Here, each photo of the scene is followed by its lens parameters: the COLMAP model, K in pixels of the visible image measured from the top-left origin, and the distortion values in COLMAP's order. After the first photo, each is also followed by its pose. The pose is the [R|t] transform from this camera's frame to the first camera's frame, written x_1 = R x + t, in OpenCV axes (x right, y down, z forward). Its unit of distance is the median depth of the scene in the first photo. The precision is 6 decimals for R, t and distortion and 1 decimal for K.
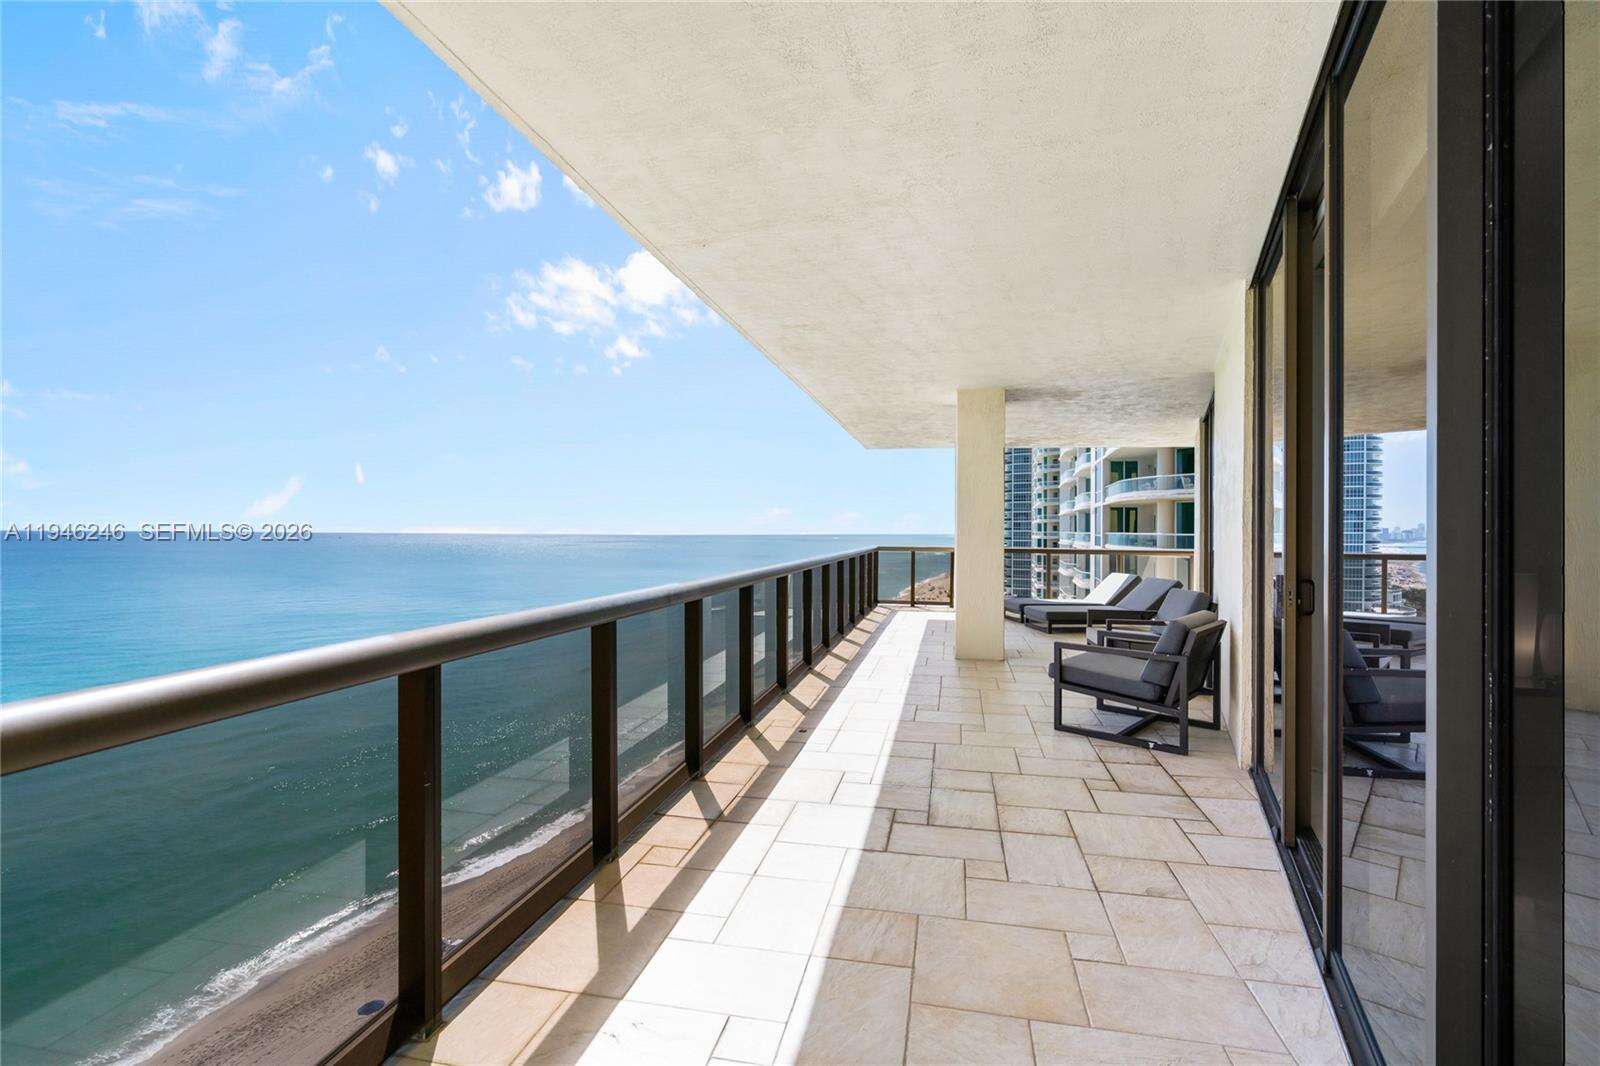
lens RADIAL K [[724.6, 0, 804.0], [0, 724.6, 536.1], [0, 0, 1]] dist [-0.012786, 0.009818]
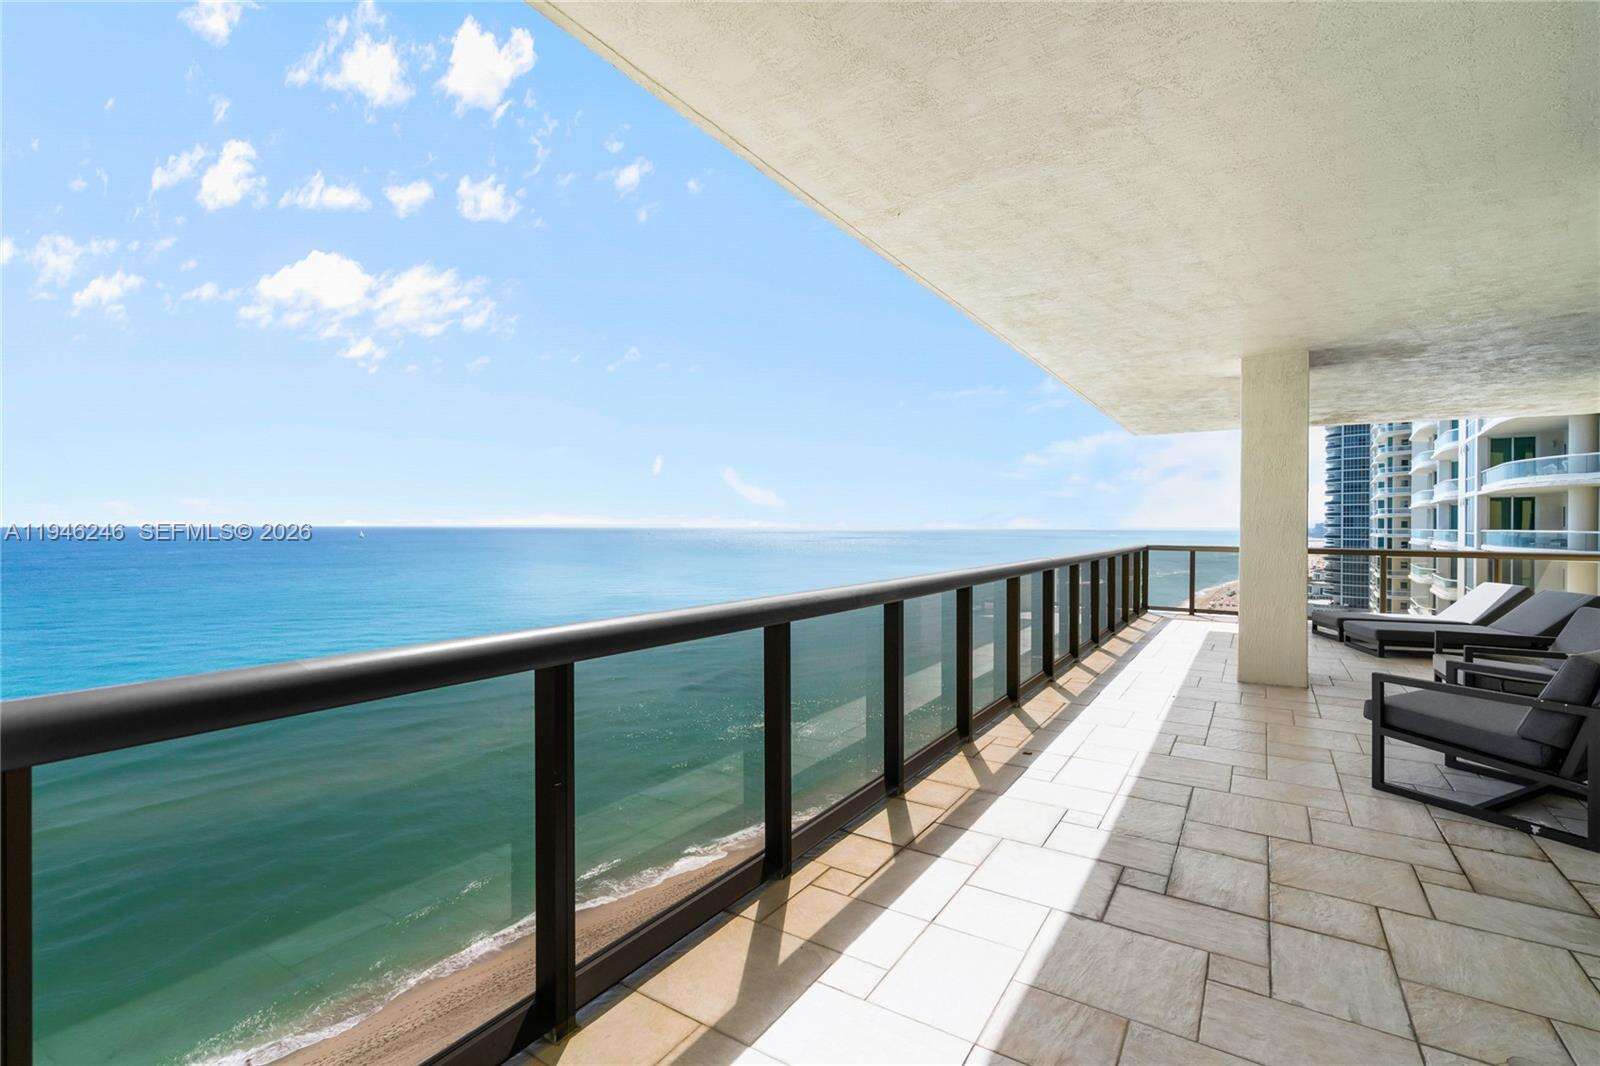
lens RADIAL K [[725.4, 0, 800.0], [0, 725.4, 533.0], [0, 0, 1]] dist [-0.003206, 0.001244]
pose [[0.935246, 0.002281, -0.353991, 0.059475], [-0.002306, 0.999997, 0.000352, 0.000427], [0.353991, 0.000488, 0.935249, 0.084307]]
